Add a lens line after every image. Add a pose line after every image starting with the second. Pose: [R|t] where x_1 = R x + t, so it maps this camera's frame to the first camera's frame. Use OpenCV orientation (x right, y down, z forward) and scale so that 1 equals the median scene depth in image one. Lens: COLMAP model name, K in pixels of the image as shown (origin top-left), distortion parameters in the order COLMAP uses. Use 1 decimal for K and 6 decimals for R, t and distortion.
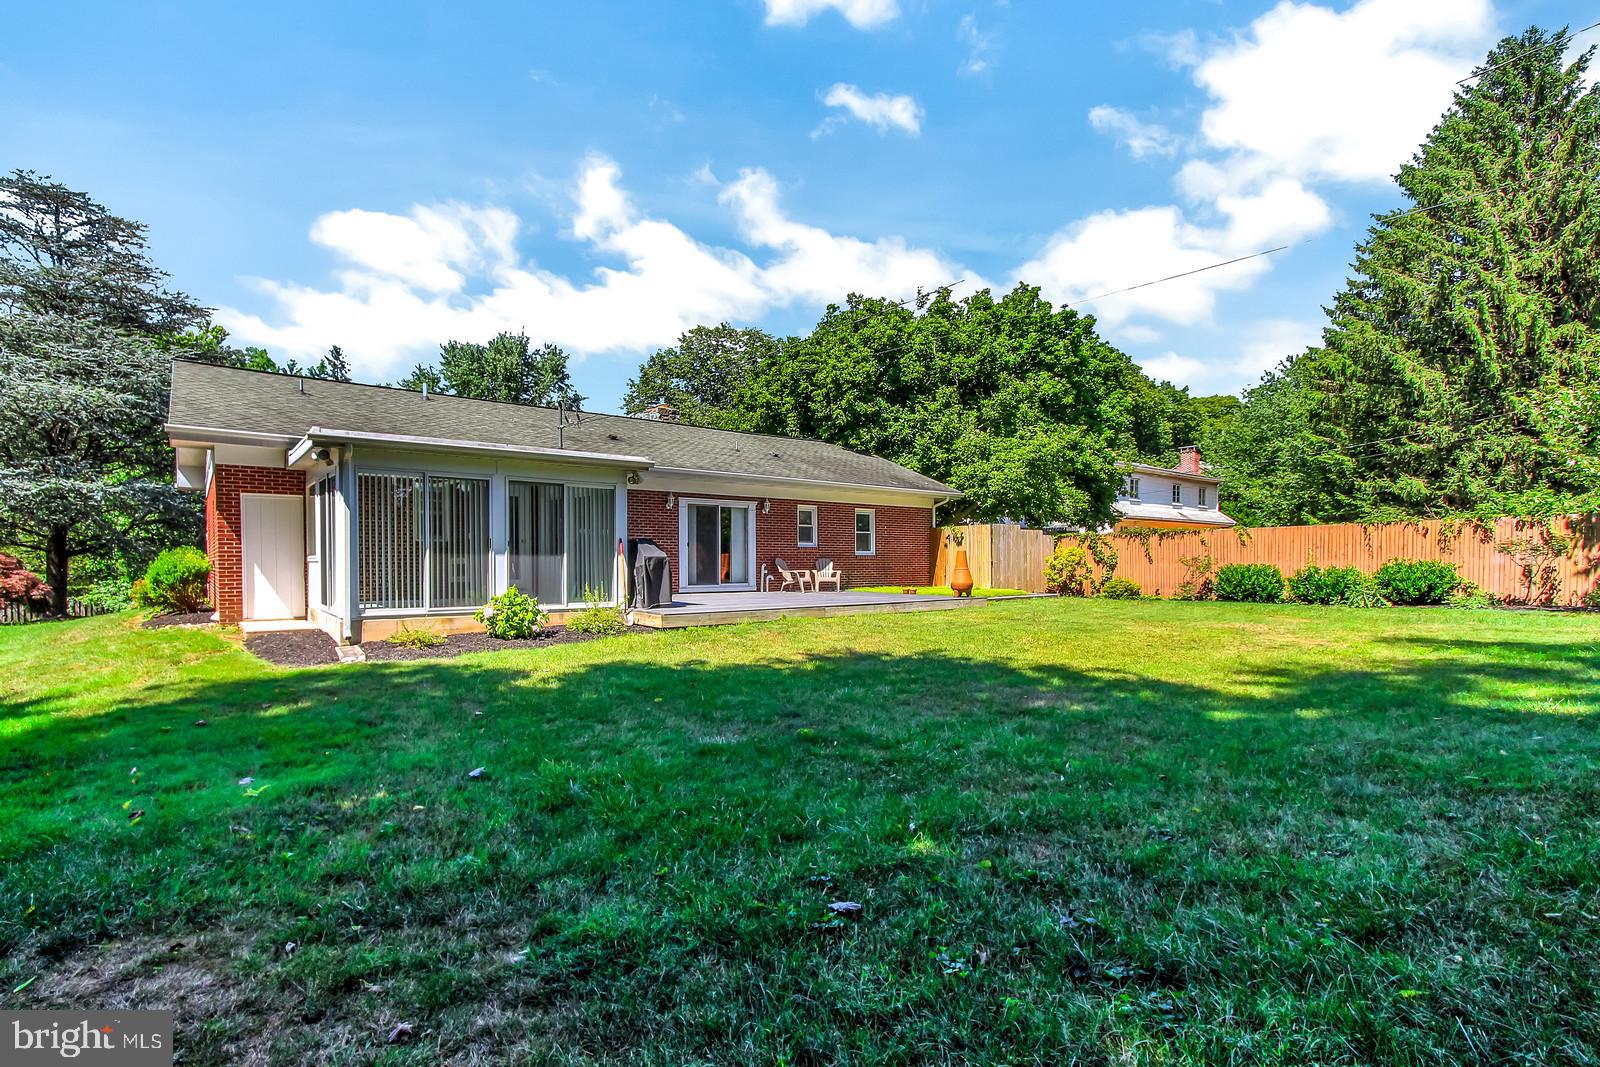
lens RADIAL K [[754.9, 0, 794.8], [0, 754.9, 565.4], [0, 0, 1]] dist [-0.000564, -0.000032]
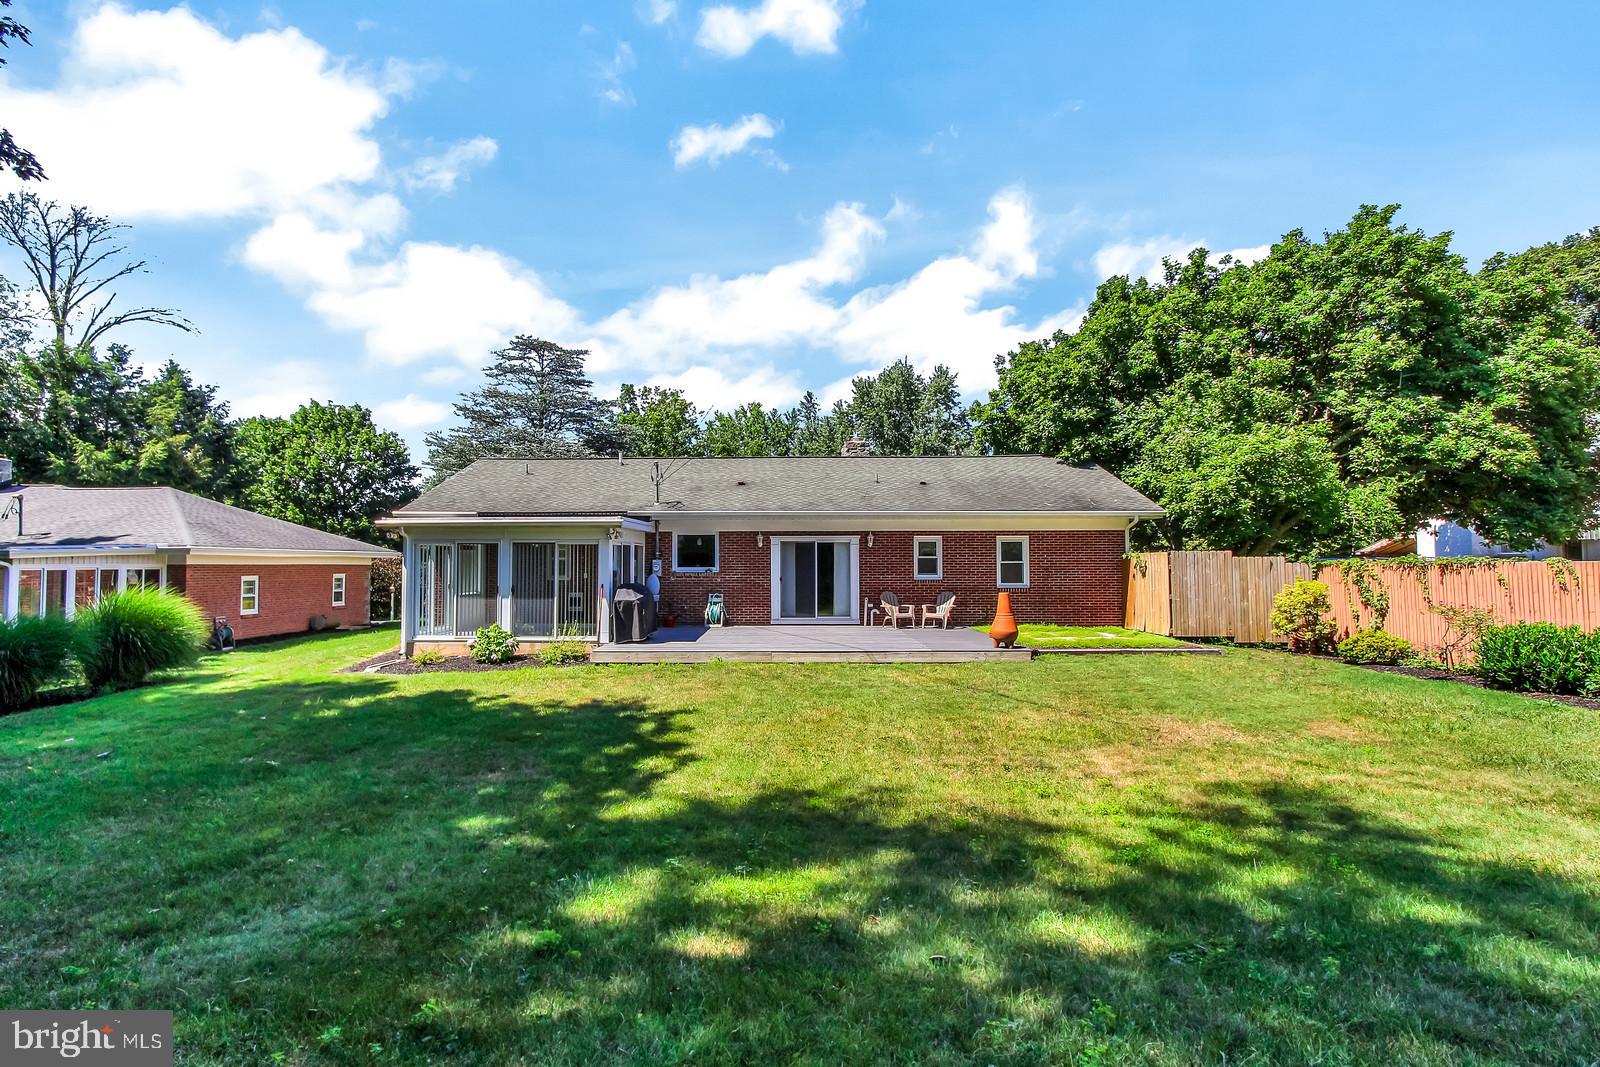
lens RADIAL K [[741.3, 0, 766.1], [0, 741.3, 537.3], [0, 0, 1]] dist [-0.001049, 0.000038]
pose [[0.773145, -0.021421, -0.633867, 0.467720], [-0.003733, 0.999258, -0.038322, -0.042604], [0.634218, 0.031994, 0.772492, 0.151422]]
